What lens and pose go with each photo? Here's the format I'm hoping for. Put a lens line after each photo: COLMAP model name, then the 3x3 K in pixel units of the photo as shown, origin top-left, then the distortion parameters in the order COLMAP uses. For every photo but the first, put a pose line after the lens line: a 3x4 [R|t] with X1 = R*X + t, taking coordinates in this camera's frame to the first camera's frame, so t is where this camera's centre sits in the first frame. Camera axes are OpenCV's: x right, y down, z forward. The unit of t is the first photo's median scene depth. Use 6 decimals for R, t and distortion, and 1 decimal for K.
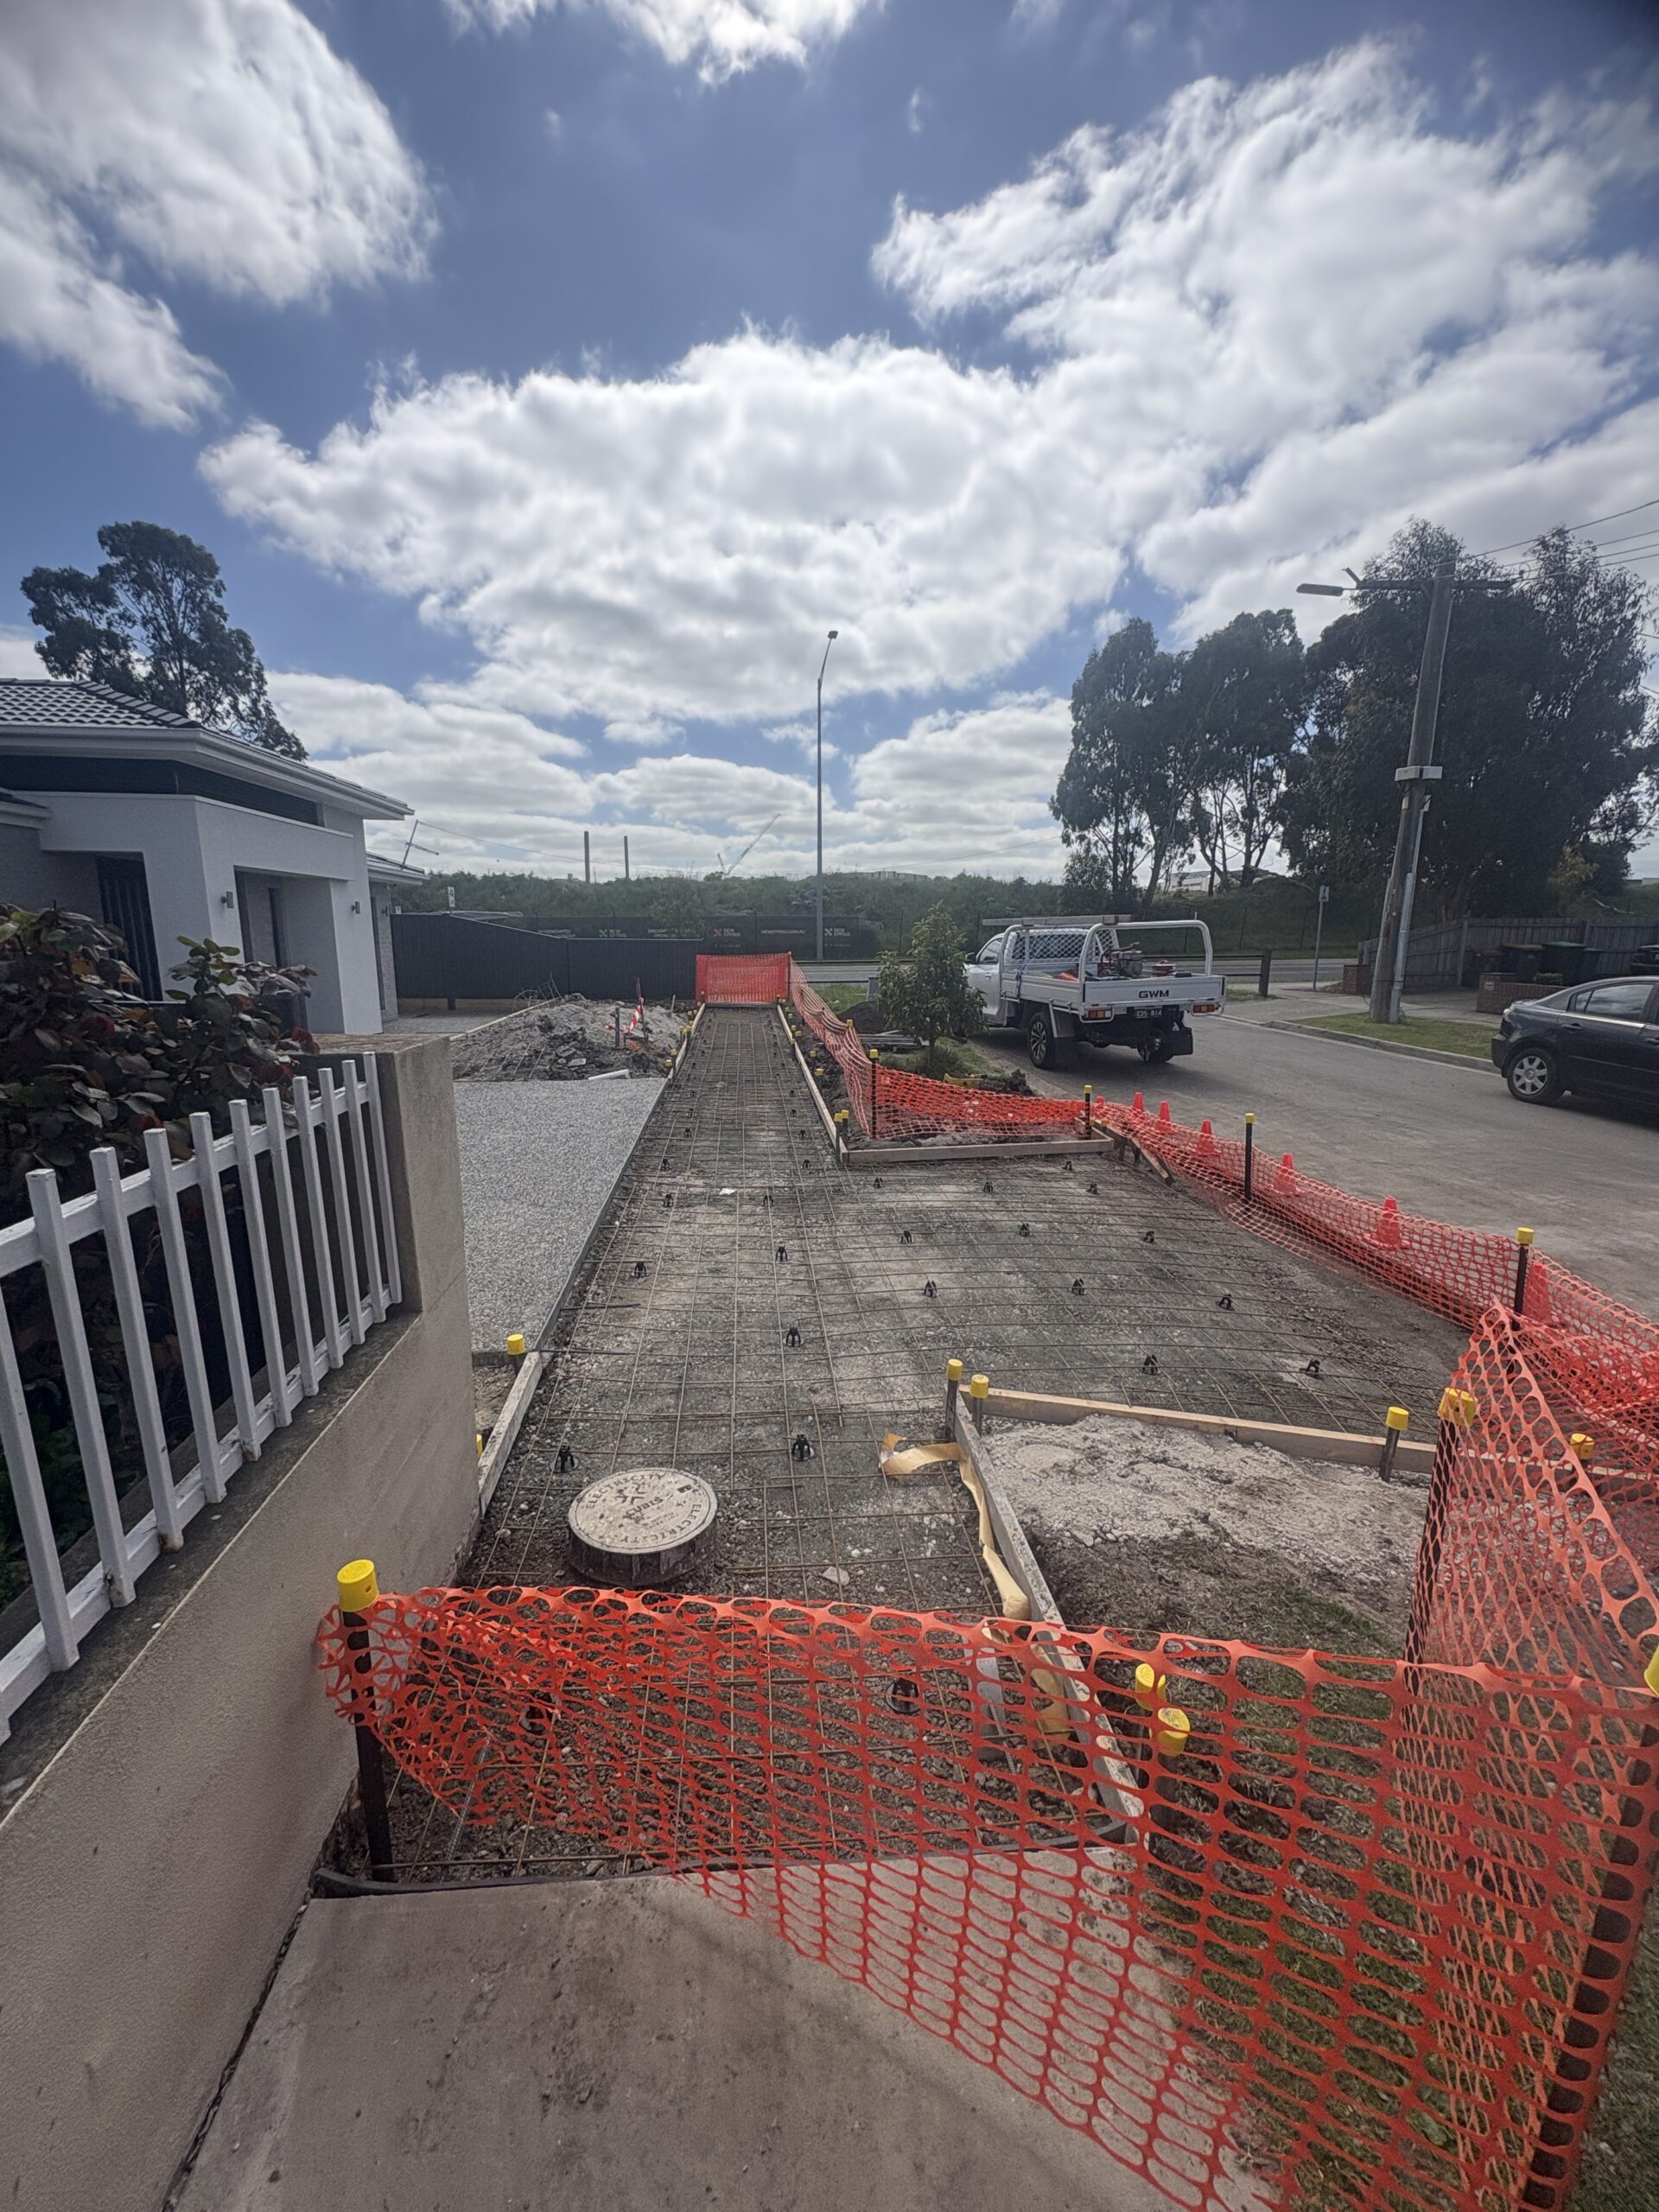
lens RADIAL K [[877.2, 0, 824.9], [0, 877.2, 1113.8], [0, 0, 1]] dist [0.001709, 0.000196]
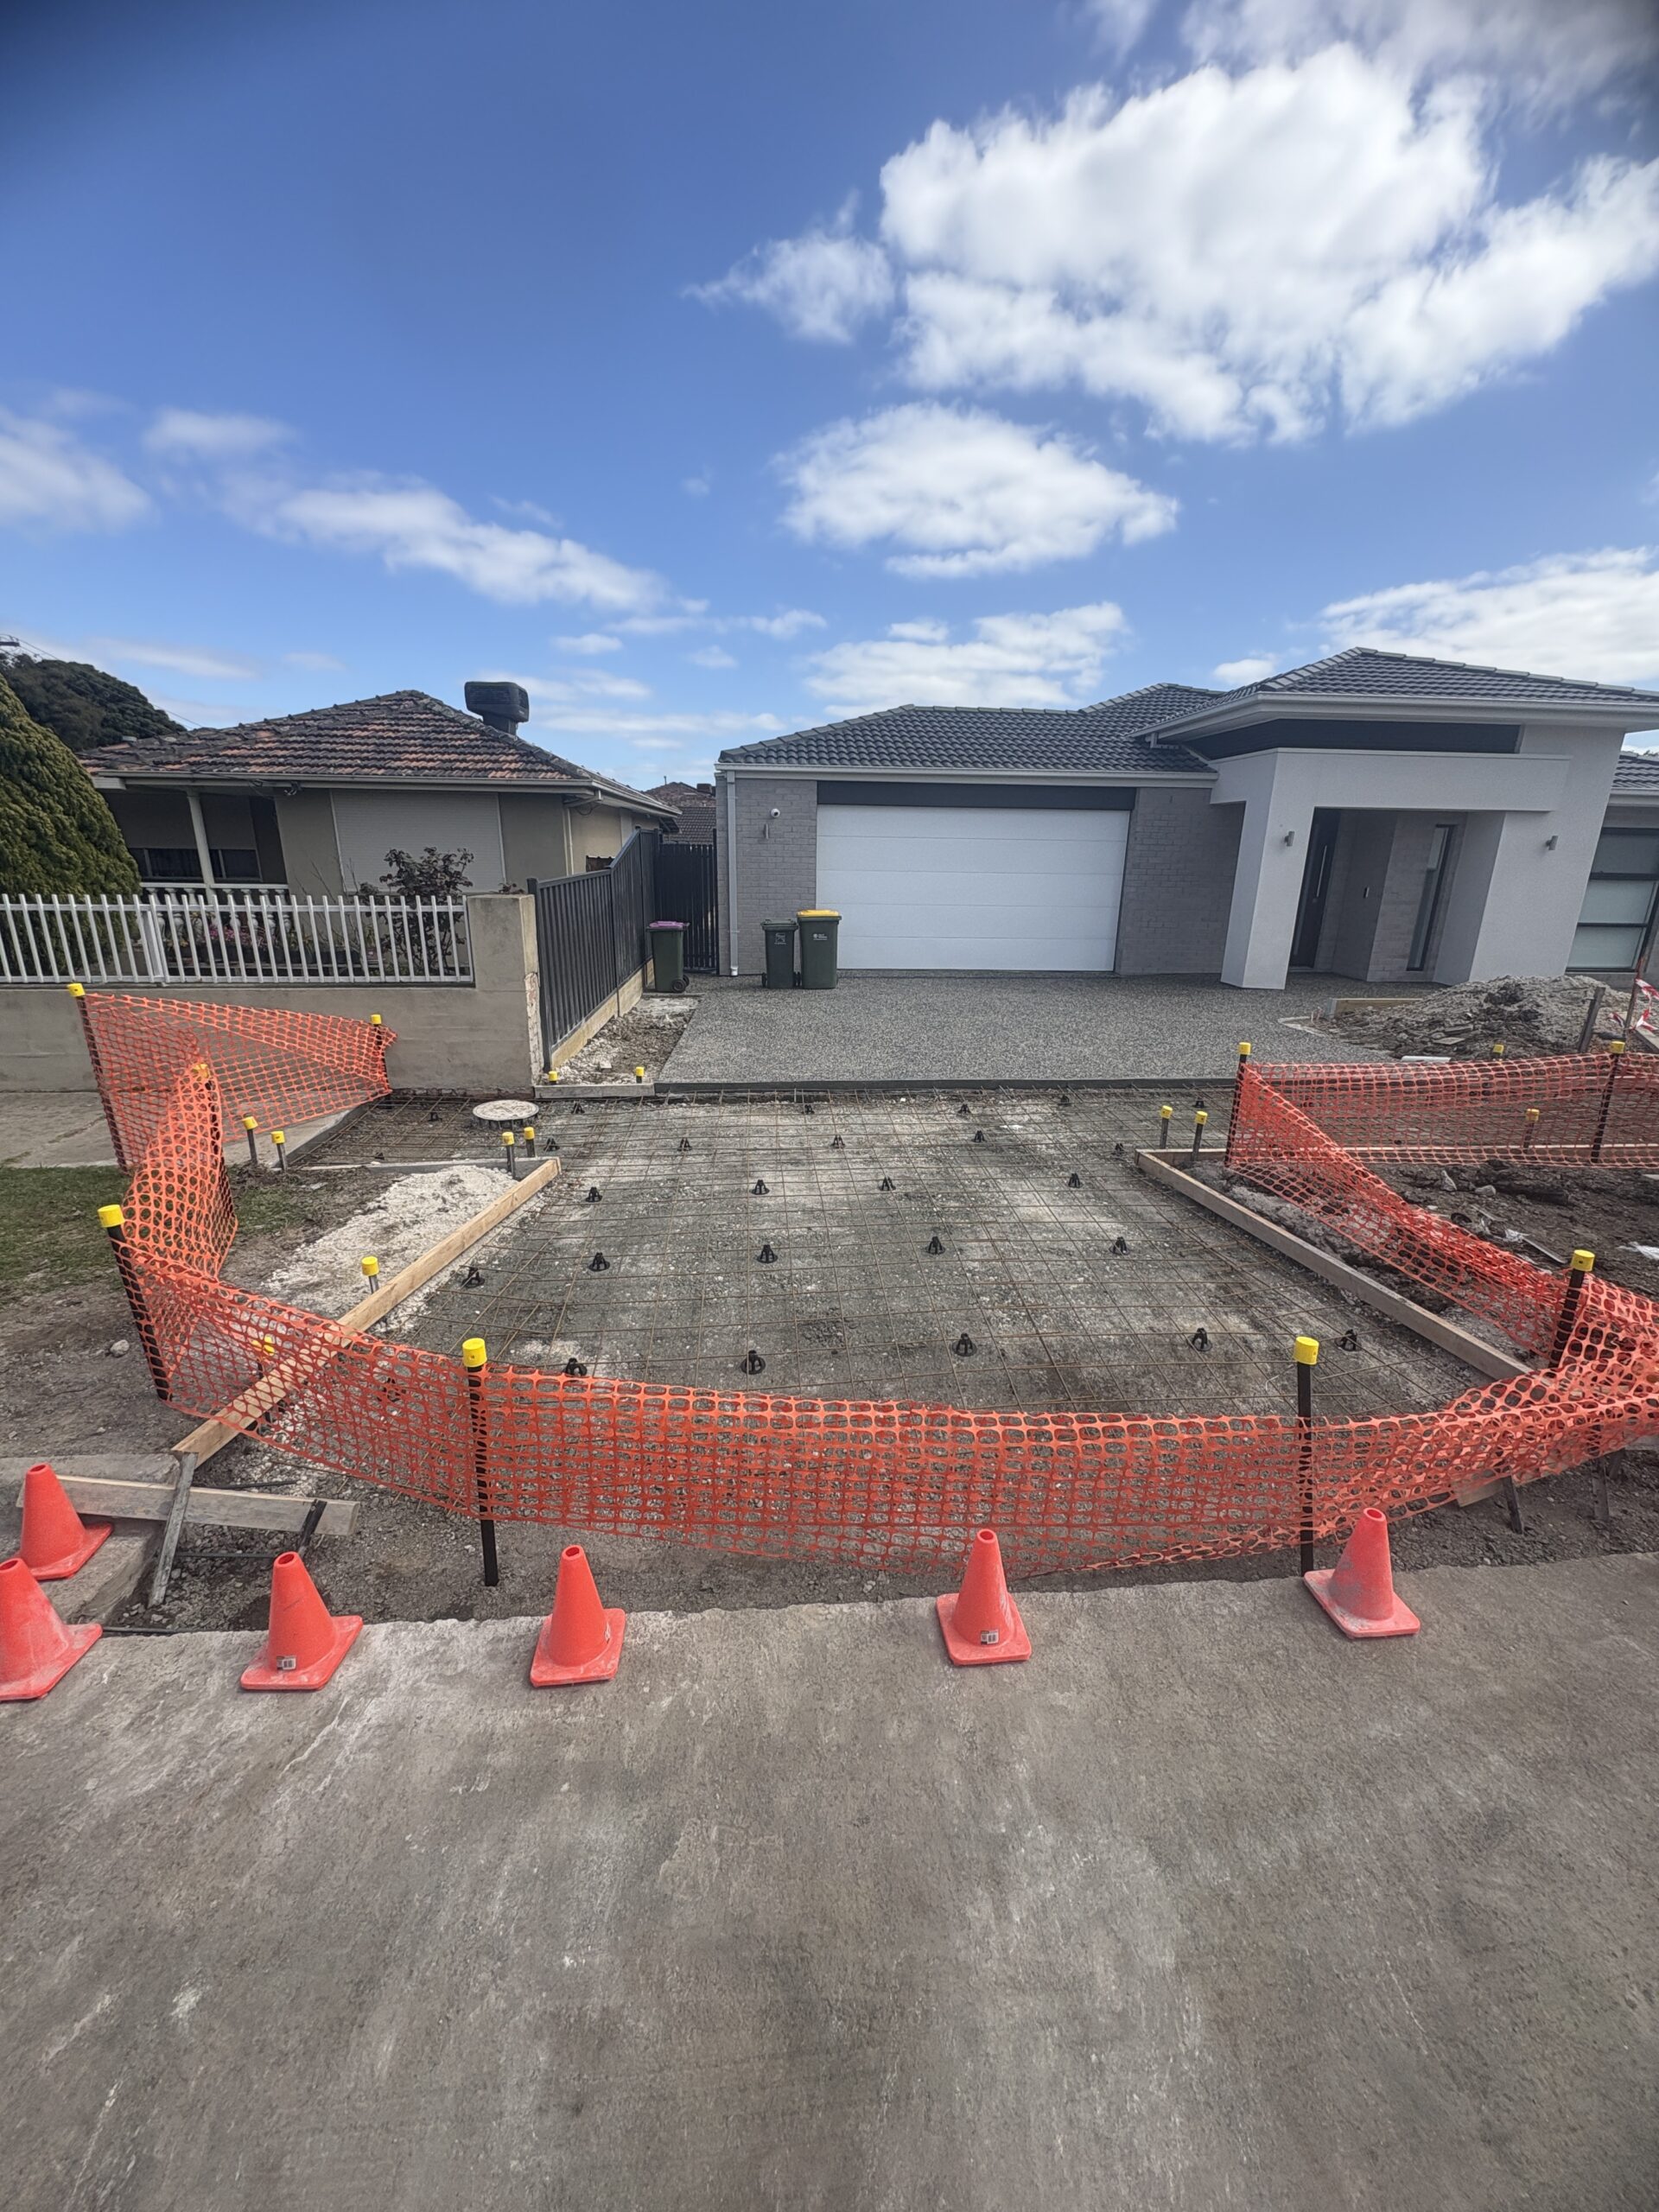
lens RADIAL K [[877.2, 0, 830.7], [0, 877.2, 1107.3], [0, 0, 1]] dist [0.001709, 0.000196]
pose [[-0.020396, 0.276097, -0.960913, 0.960222], [-0.219496, 0.936429, 0.273721, -0.182939], [0.975400, 0.216499, 0.041503, 0.835475]]
